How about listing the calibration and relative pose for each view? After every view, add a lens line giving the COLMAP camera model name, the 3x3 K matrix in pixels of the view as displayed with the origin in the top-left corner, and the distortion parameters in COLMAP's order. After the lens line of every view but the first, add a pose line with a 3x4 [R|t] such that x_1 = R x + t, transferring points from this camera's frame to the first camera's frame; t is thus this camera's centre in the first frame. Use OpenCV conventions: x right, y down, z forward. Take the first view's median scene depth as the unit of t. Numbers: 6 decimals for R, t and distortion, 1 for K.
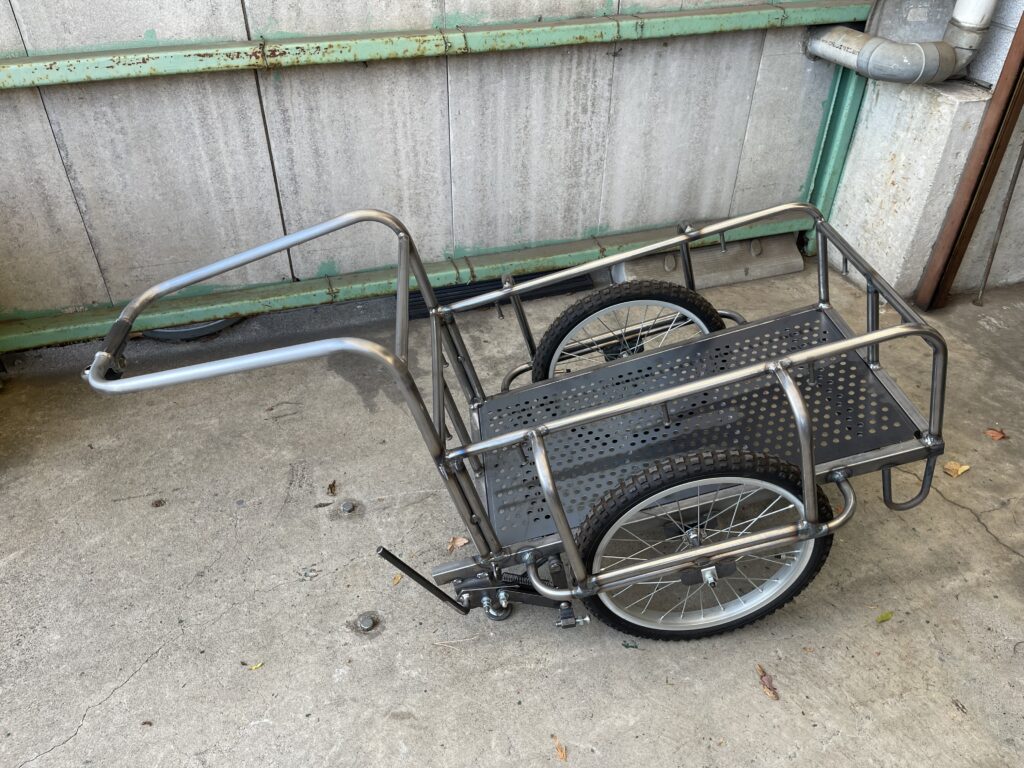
lens RADIAL K [[764.7, 0, 506.2], [0, 764.7, 389.0], [0, 0, 1]] dist [0.032817, -0.001753]
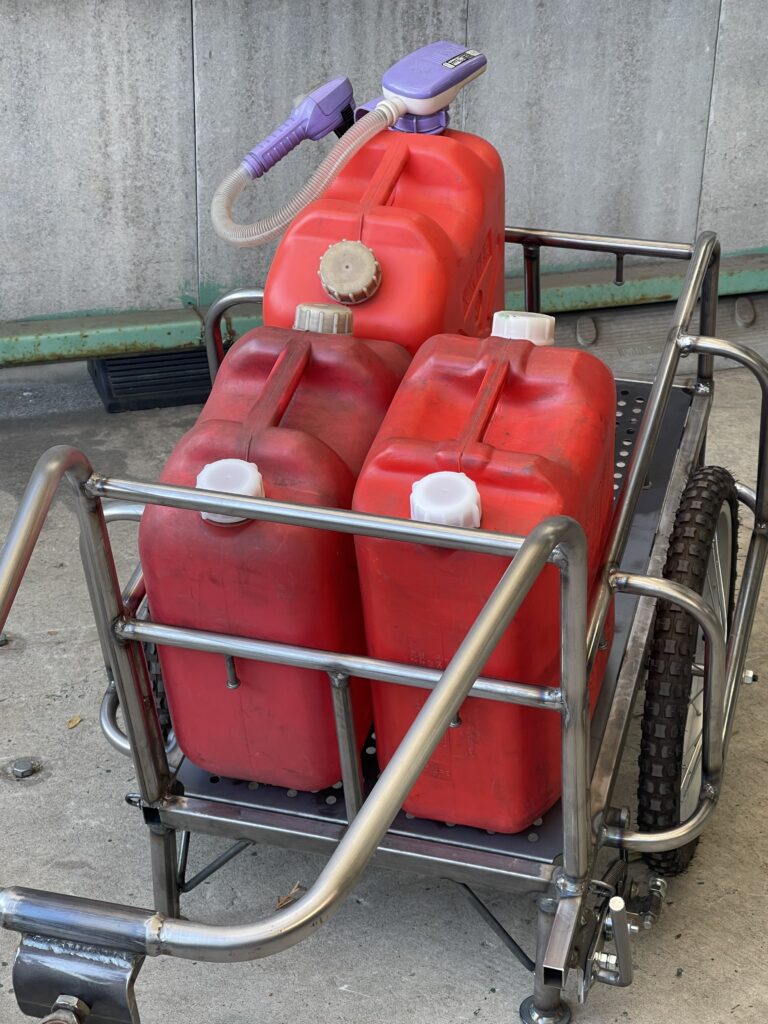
lens RADIAL K [[2022.4, 0, 386.2], [0, 2022.4, 509.6], [0, 0, 1]] dist [0.210496, 0.000000]
pose [[0.999878, 0.015311, -0.003223, 0.085915], [-0.015647, 0.977989, -0.208068, 0.316876], [-0.000034, 0.208093, 0.978109, -0.492190]]
